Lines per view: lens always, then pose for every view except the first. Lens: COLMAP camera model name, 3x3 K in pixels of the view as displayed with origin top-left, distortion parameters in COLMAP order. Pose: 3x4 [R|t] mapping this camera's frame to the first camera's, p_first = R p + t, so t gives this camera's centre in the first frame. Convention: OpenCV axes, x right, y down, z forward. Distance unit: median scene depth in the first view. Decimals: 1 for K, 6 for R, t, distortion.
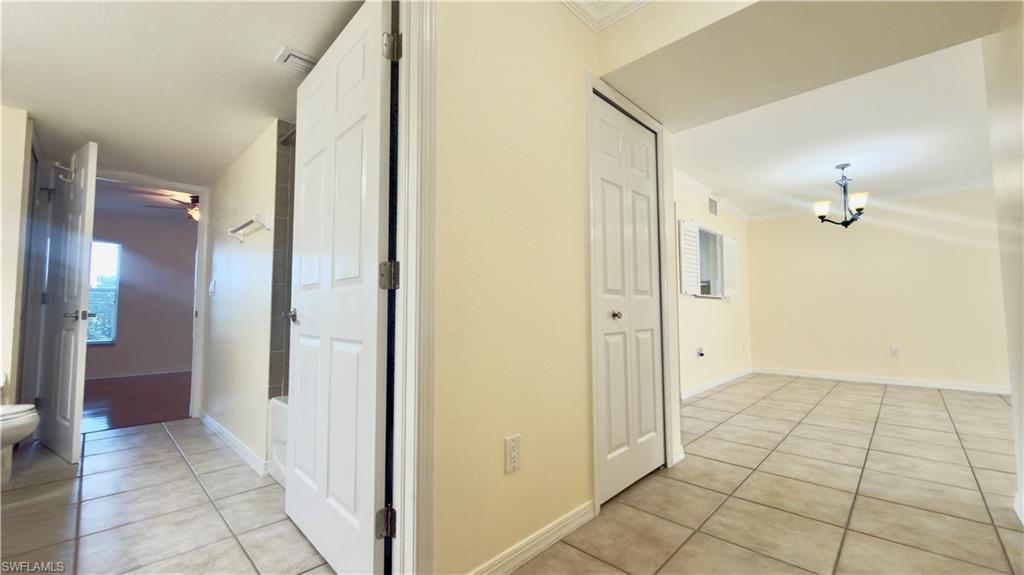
lens RADIAL K [[409.6, 0, 511.2], [0, 409.6, 287.1], [0, 0, 1]] dist [0.002056, -0.001055]
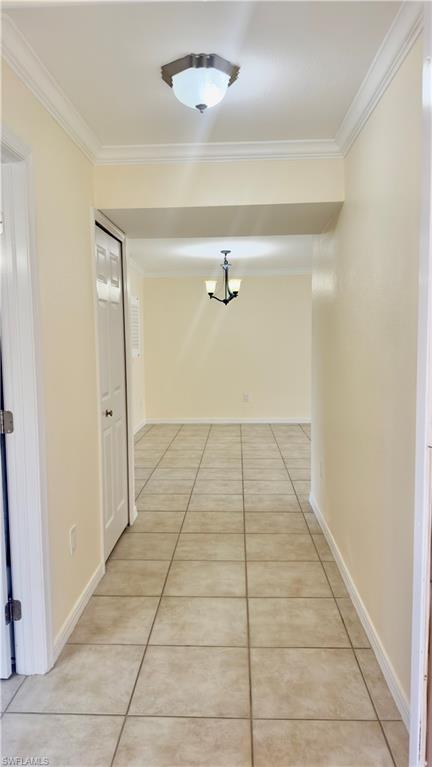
lens RADIAL K [[537.4, 0, 215.4], [0, 537.4, 382.1], [0, 0, 1]] dist [0.069683, -0.001174]
pose [[0.746622, -0.059104, 0.662617, -0.528493], [-0.034454, 0.991273, 0.127241, -0.224017], [-0.664355, -0.117831, 0.738070, -0.354397]]
